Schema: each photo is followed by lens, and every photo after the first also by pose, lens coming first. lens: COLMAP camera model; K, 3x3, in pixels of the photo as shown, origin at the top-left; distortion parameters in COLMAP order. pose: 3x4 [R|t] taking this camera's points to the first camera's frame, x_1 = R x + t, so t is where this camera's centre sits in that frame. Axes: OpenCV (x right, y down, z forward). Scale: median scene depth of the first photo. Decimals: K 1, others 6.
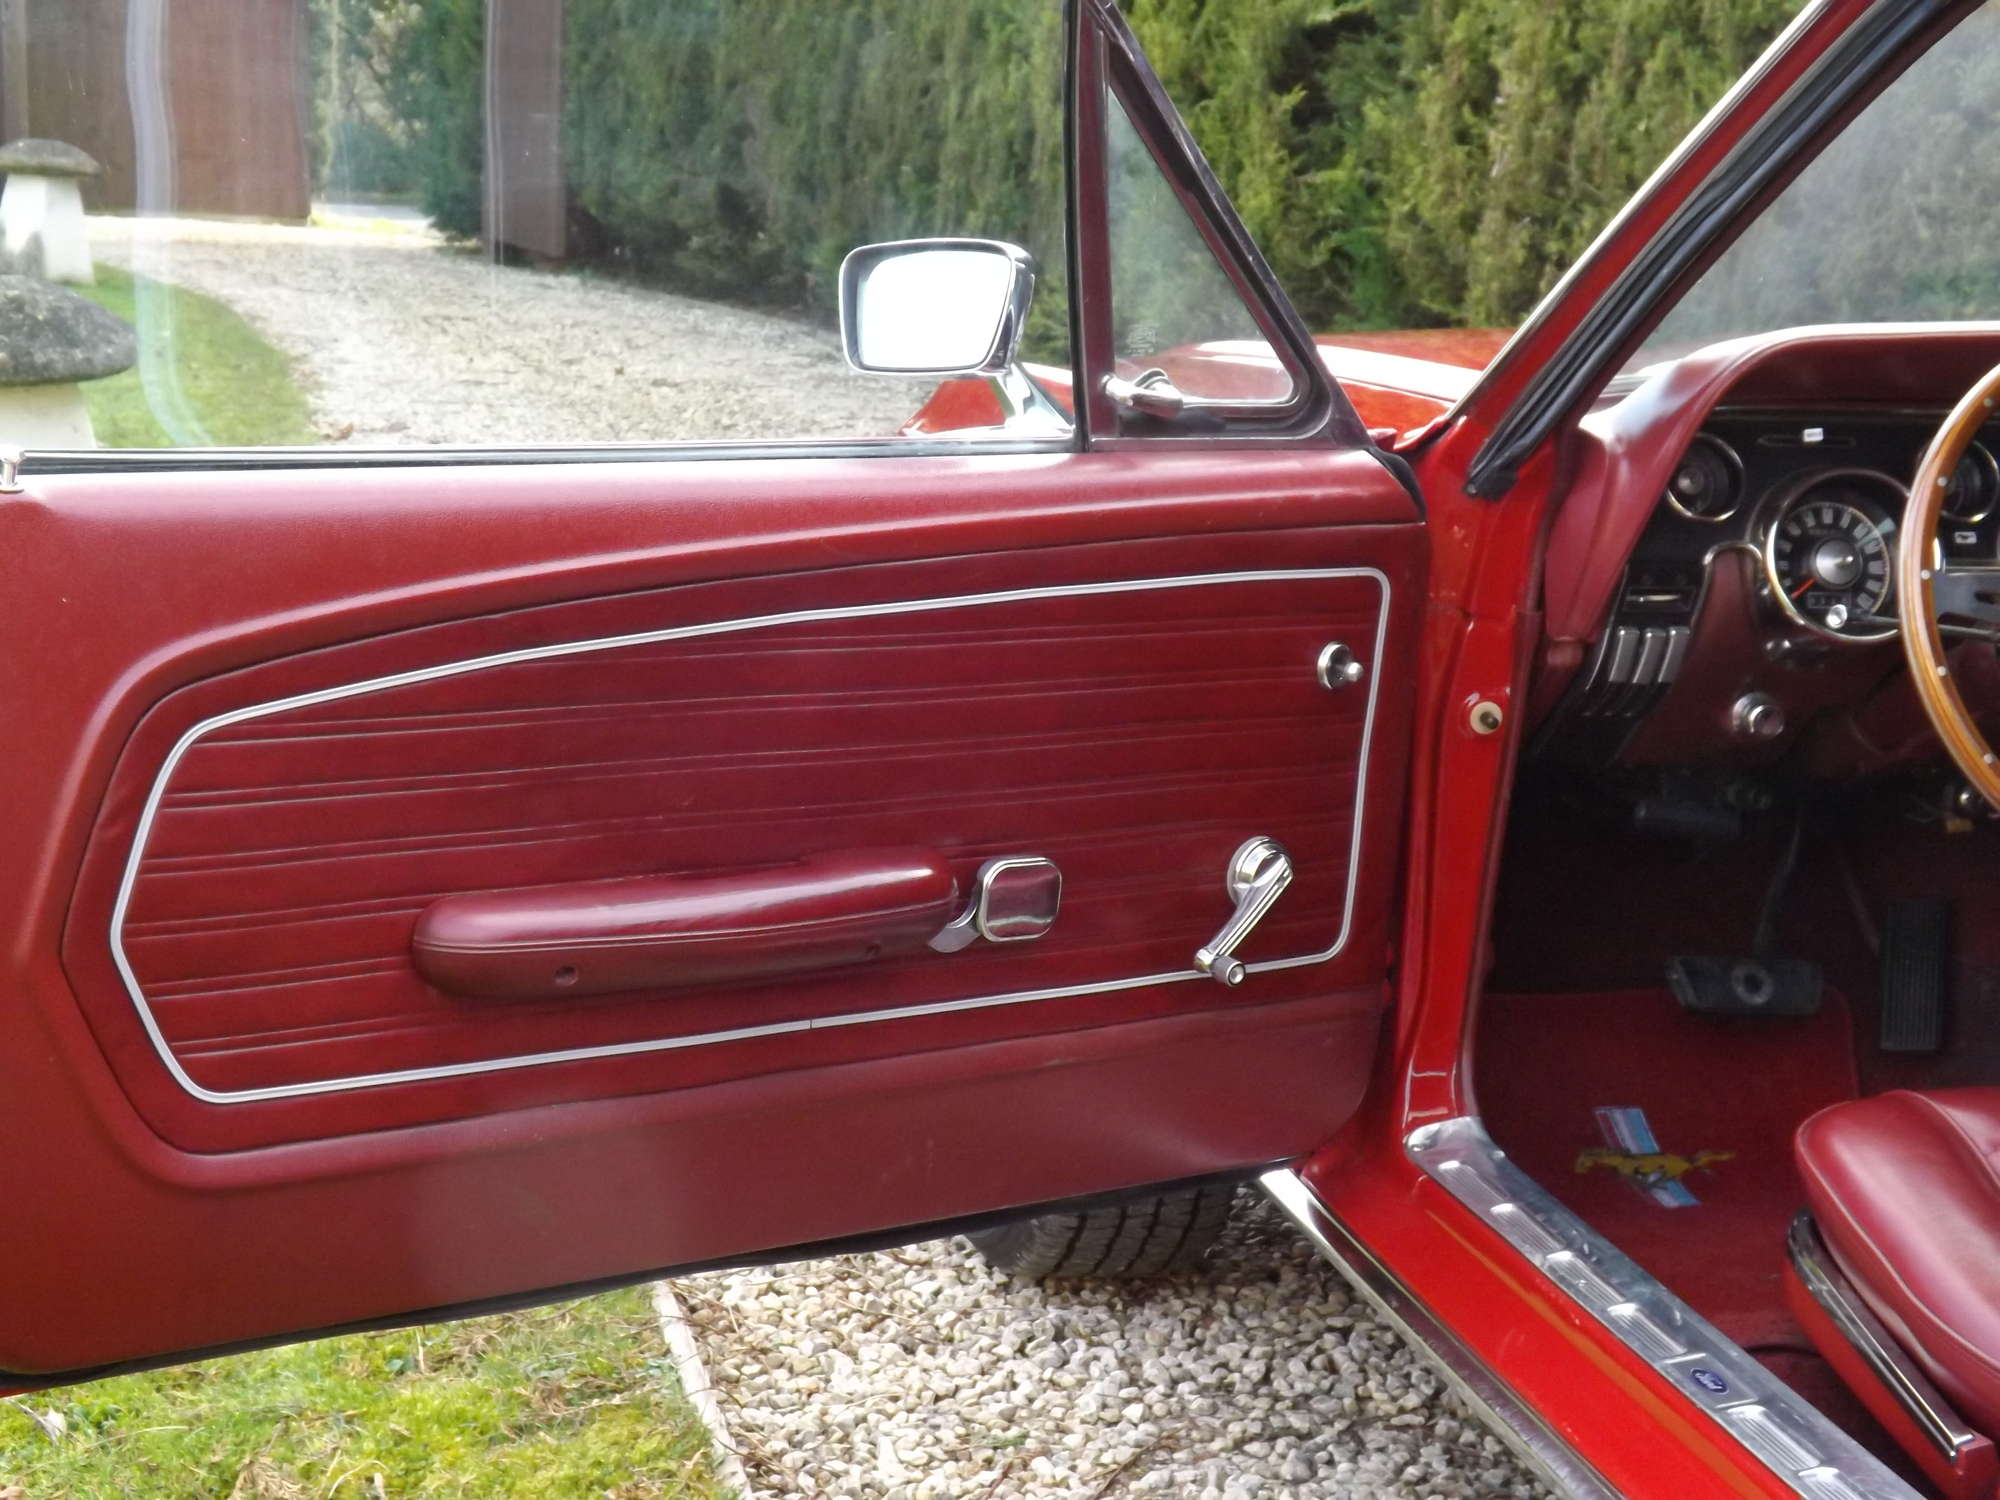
lens RADIAL K [[3622.4, 0, 1000.0], [0, 3622.4, 750.0], [0, 0, 1]] dist [-0.000962, 1.090647]
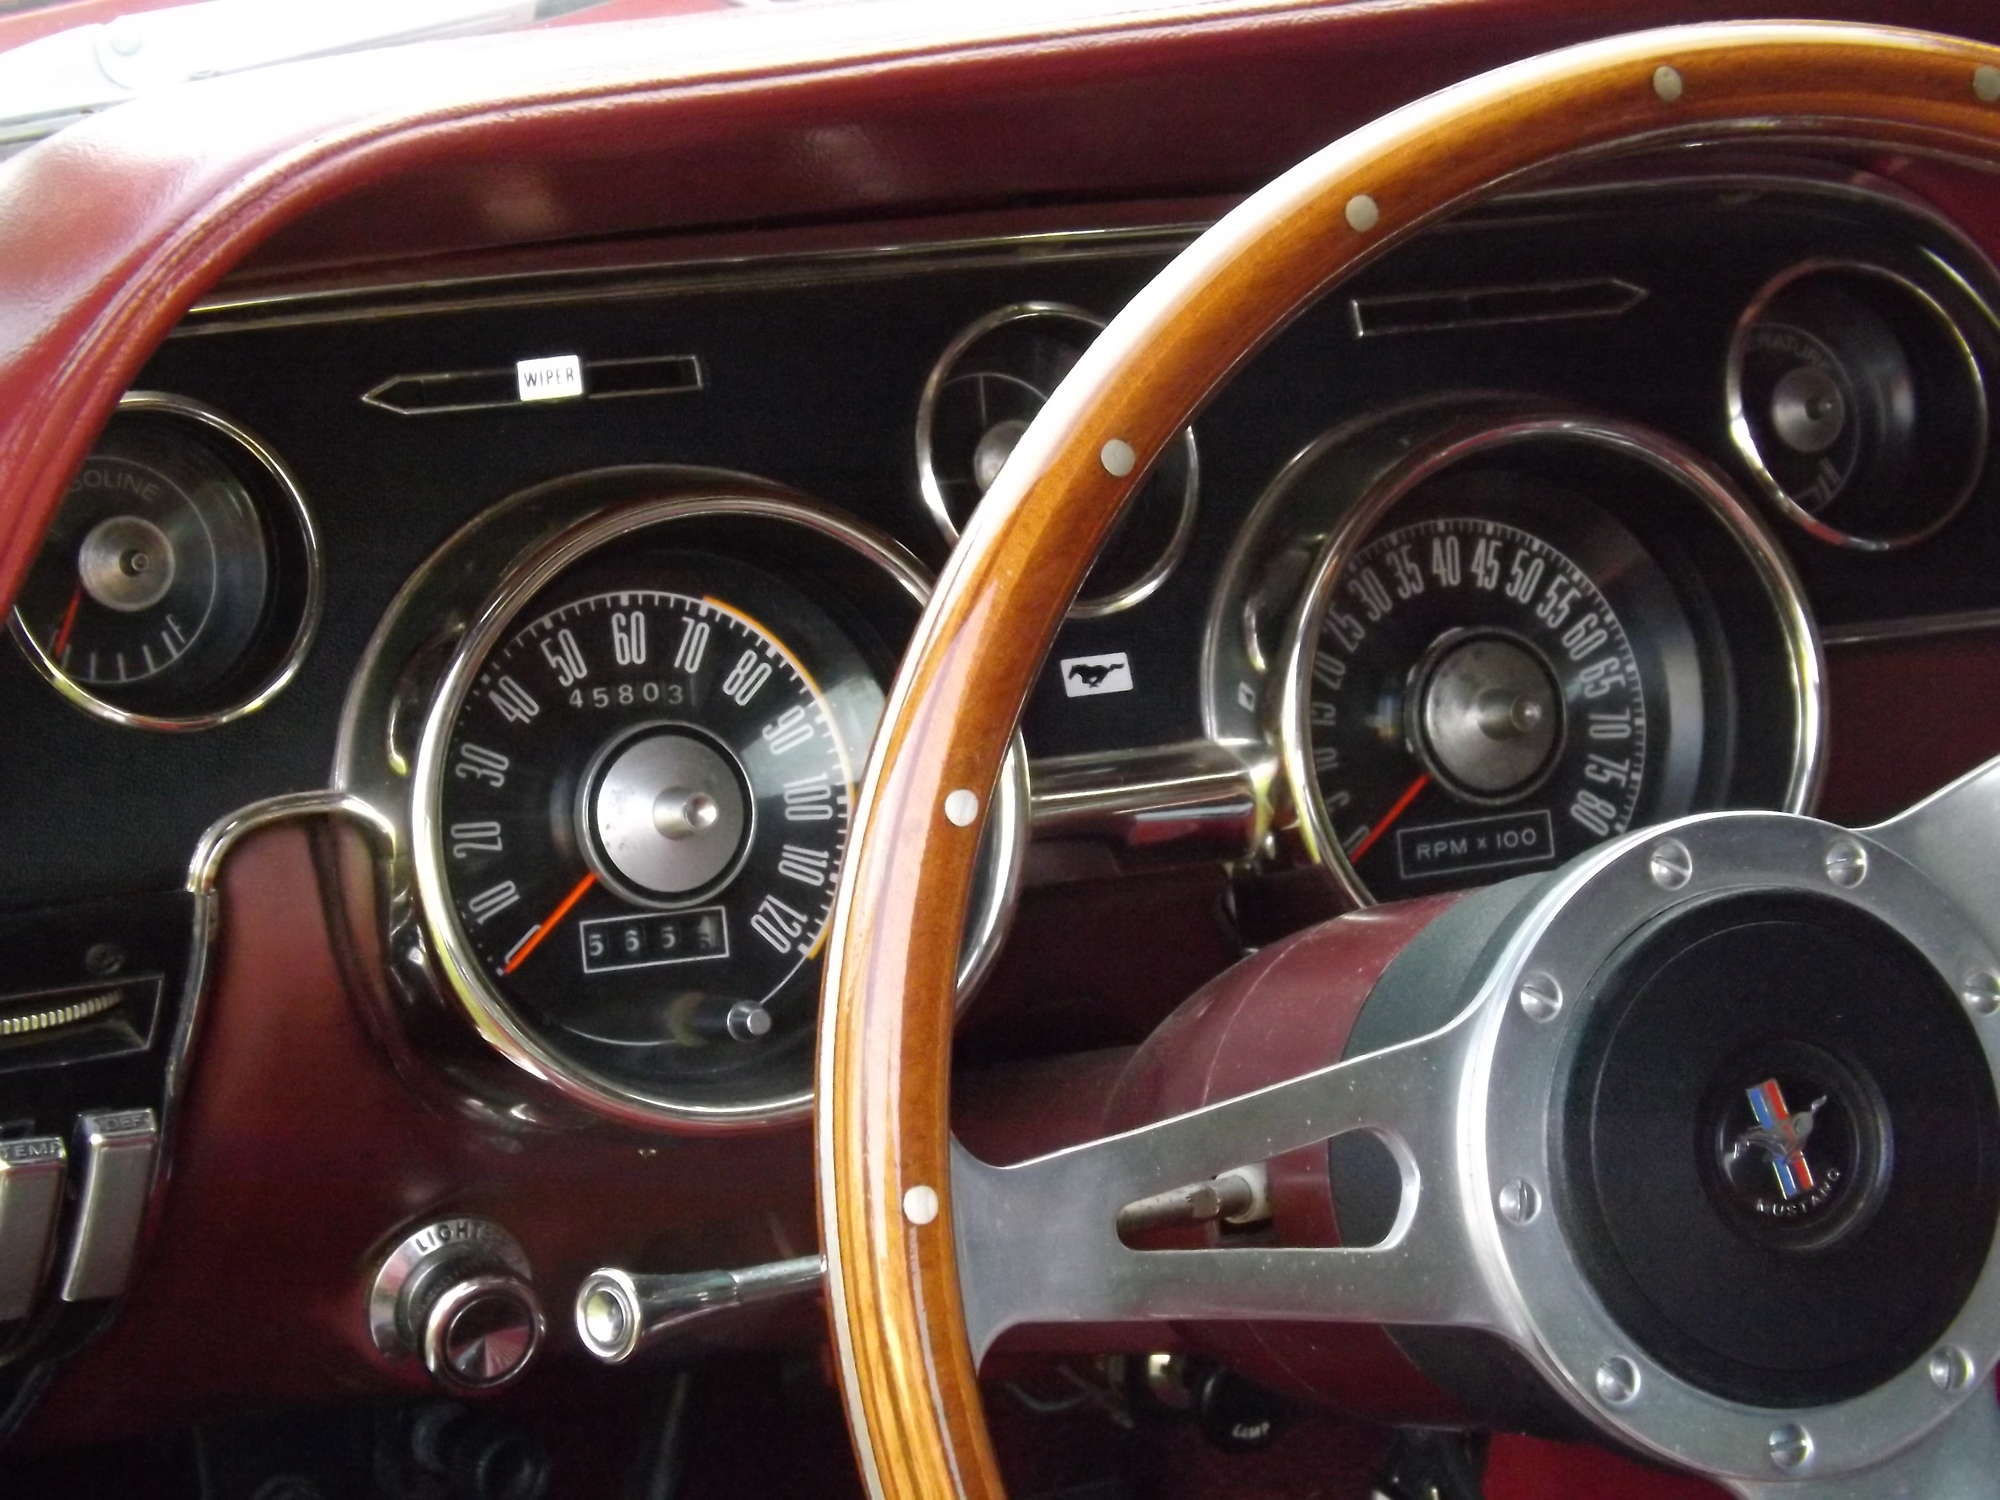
lens RADIAL K [[5881.2, 0, 1000.0], [0, 5881.2, 750.0], [0, 0, 1]] dist [0.116965, 1.397288]
pose [[0.972831, -0.086399, 0.214793, 0.157970], [0.060551, 0.990415, 0.124145, -0.112232], [-0.223460, -0.107767, 0.968737, 0.553077]]
